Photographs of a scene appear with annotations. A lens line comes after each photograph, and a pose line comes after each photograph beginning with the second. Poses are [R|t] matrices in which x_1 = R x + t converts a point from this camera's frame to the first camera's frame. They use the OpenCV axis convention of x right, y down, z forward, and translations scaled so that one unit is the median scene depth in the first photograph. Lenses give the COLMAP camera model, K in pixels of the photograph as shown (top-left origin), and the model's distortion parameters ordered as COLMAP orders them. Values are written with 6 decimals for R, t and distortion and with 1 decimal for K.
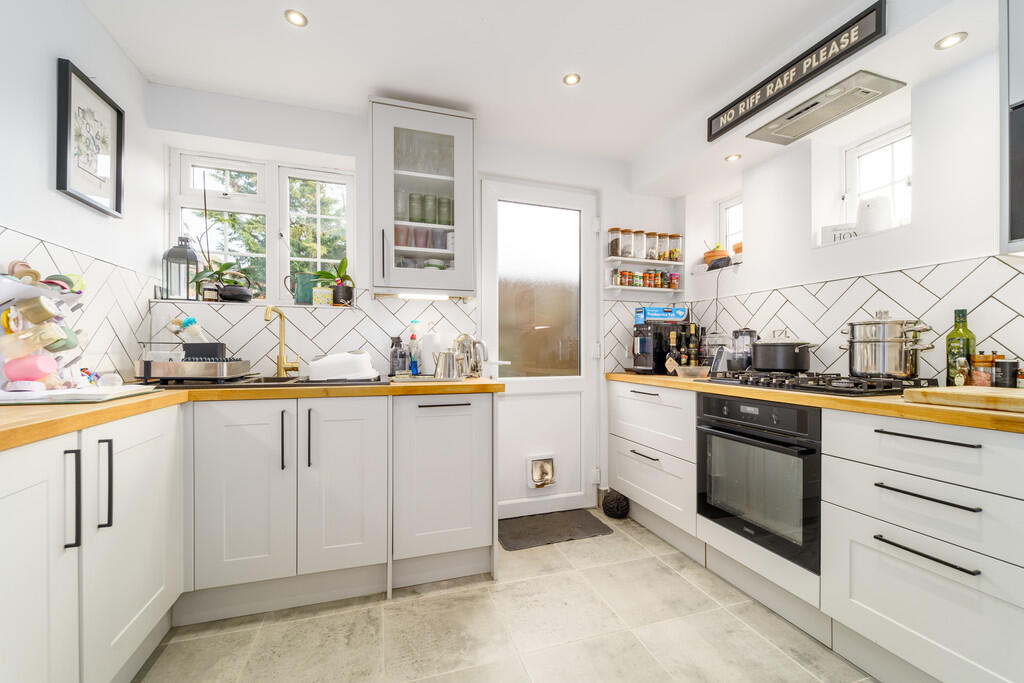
lens RADIAL K [[419.8, 0, 511.9], [0, 419.8, 350.0], [0, 0, 1]] dist [0.003347, -0.002672]
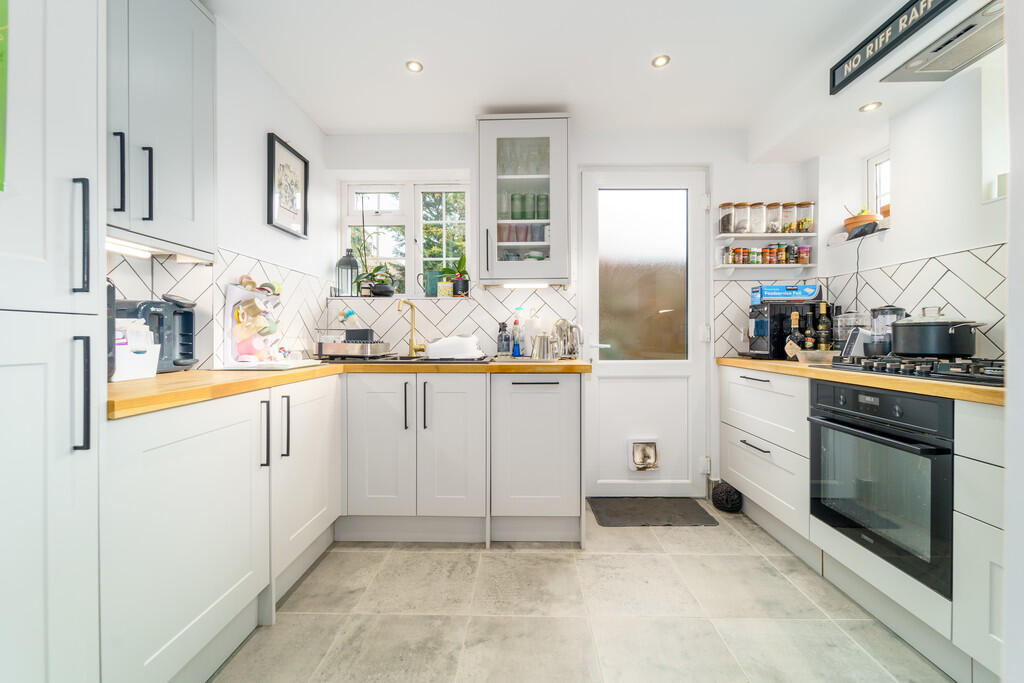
lens RADIAL K [[419.8, 0, 518.8], [0, 419.8, 335.8], [0, 0, 1]] dist [0.003347, -0.002672]
pose [[0.941445, -0.005425, -0.337123, 0.161719], [0.004899, 0.999985, -0.002410, 0.008234], [0.337131, 0.000617, 0.941457, -0.053724]]
